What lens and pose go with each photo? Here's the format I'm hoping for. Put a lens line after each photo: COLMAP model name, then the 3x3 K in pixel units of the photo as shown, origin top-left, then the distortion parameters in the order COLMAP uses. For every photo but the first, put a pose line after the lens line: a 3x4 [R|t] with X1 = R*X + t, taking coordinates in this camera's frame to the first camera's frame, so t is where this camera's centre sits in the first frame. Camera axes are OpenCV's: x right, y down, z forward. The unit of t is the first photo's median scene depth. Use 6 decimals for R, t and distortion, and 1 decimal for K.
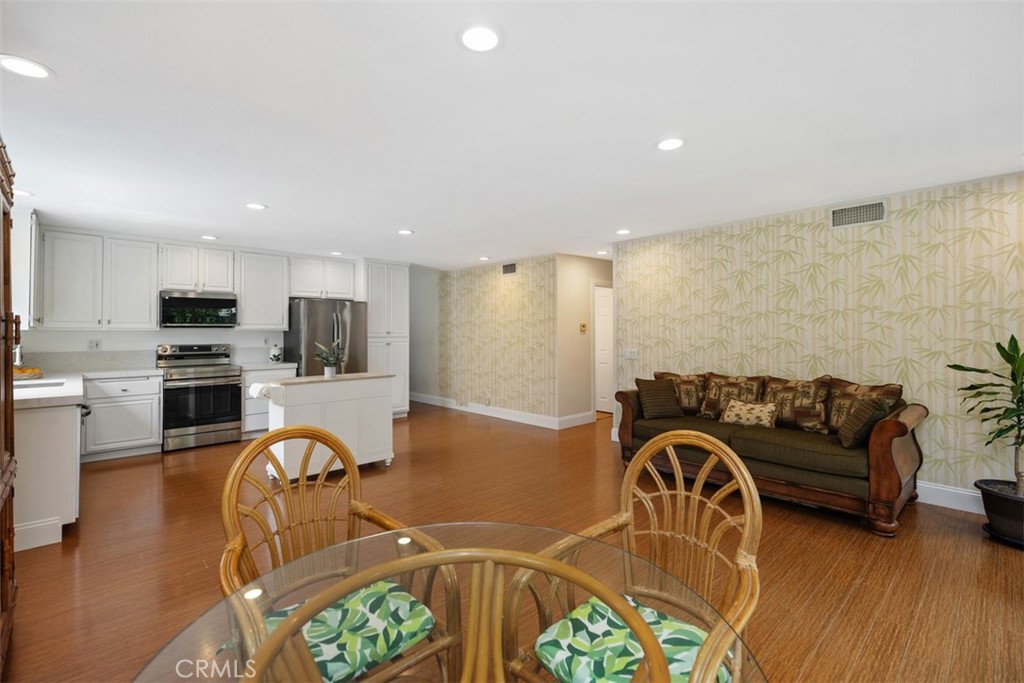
lens RADIAL K [[460.4, 0, 521.5], [0, 460.4, 331.7], [0, 0, 1]] dist [0.005144, 0.000762]
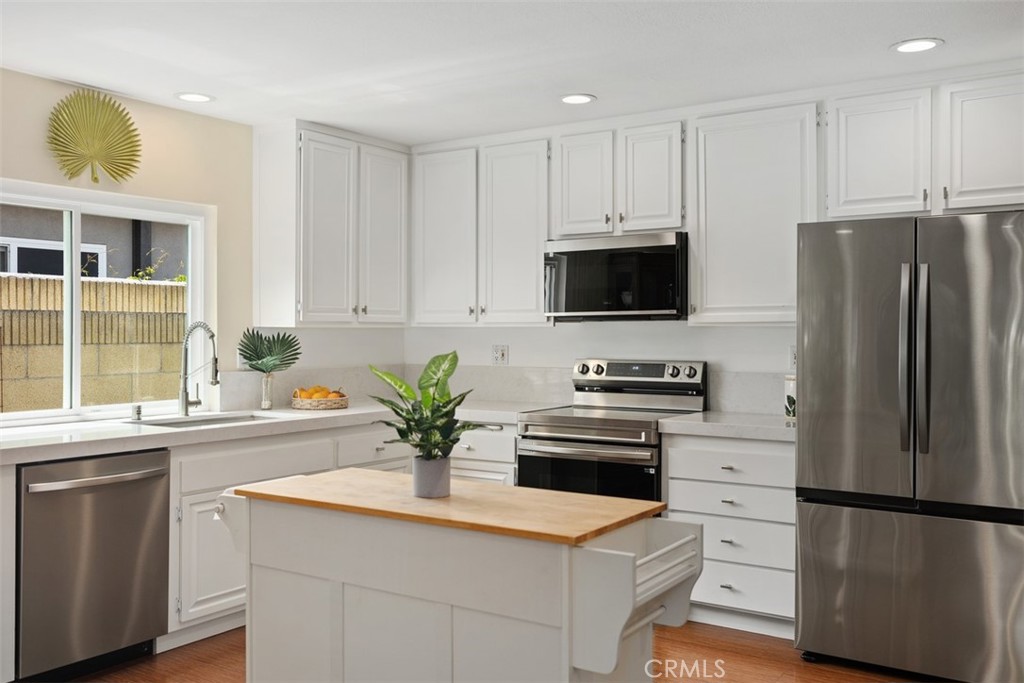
lens RADIAL K [[920.3, 0, 507.8], [0, 920.3, 333.5], [0, 0, 1]] dist [-0.006312, 0.021808]
pose [[0.208063, 0.004716, -0.978104, 0.110383], [0.001444, 0.999986, 0.005129, -0.001229], [0.978114, -0.002479, 0.208053, 0.775513]]
